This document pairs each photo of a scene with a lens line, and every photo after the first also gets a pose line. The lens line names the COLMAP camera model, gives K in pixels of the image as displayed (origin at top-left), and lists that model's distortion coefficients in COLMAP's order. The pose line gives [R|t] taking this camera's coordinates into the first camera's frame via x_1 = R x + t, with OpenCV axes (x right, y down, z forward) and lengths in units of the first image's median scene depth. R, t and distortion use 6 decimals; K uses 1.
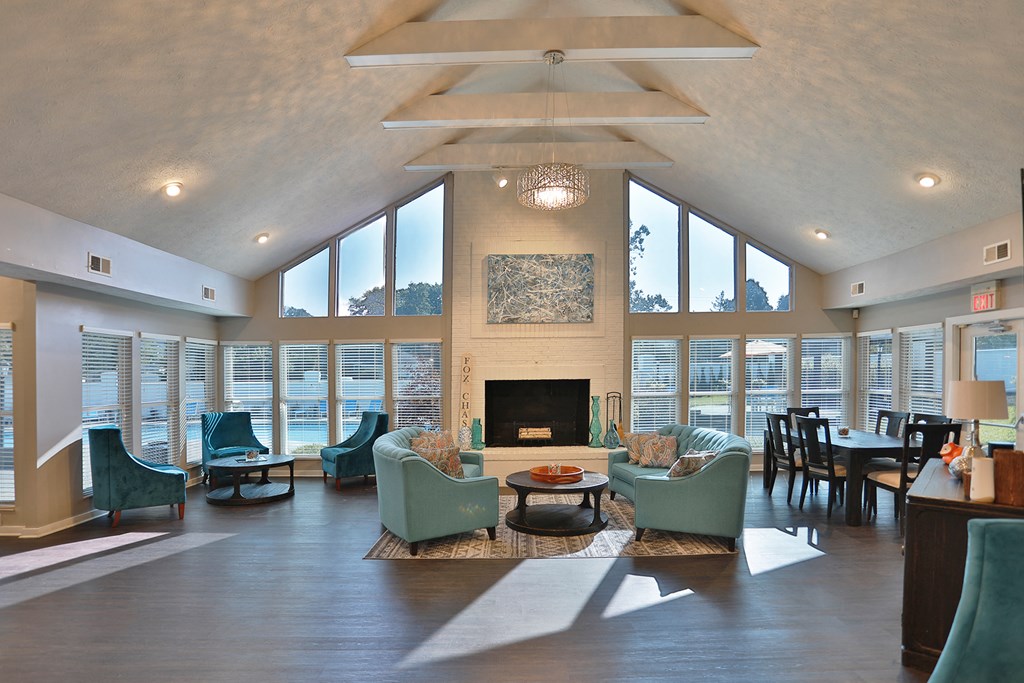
lens RADIAL K [[539.3, 0, 514.1], [0, 539.3, 371.6], [0, 0, 1]] dist [-0.081534, -0.000397]
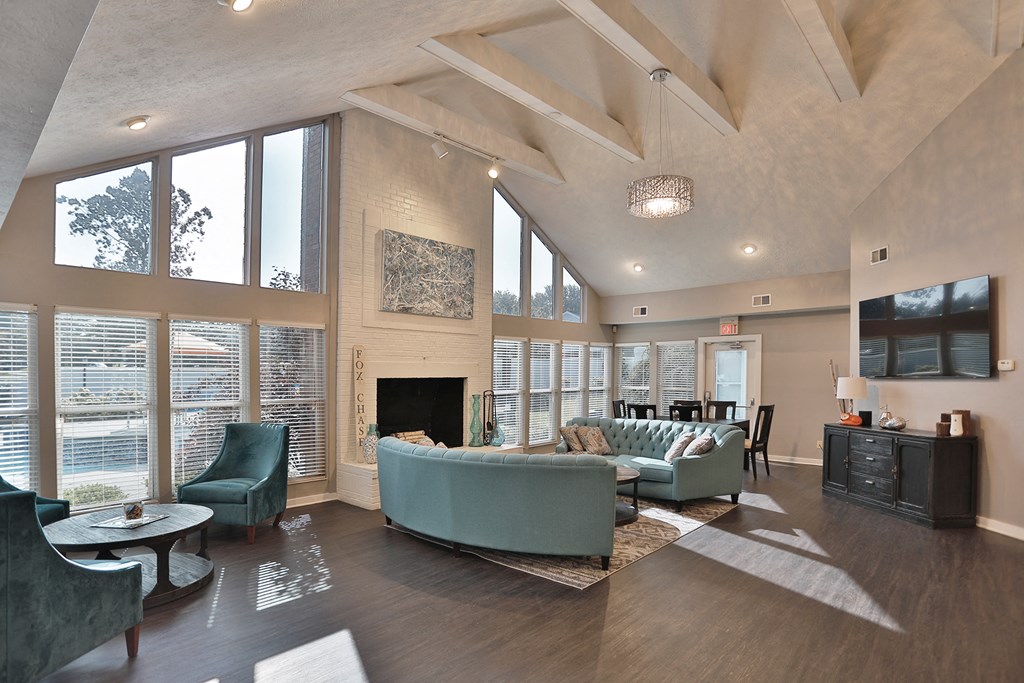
lens RADIAL K [[533.3, 0, 510.9], [0, 533.3, 387.6], [0, 0, 1]] dist [-0.073266, 0.001019]
pose [[0.663158, -0.010513, 0.748406, -0.537202], [-0.012310, 0.999613, 0.024949, 0.007727], [-0.748378, -0.025758, 0.662772, 0.298805]]
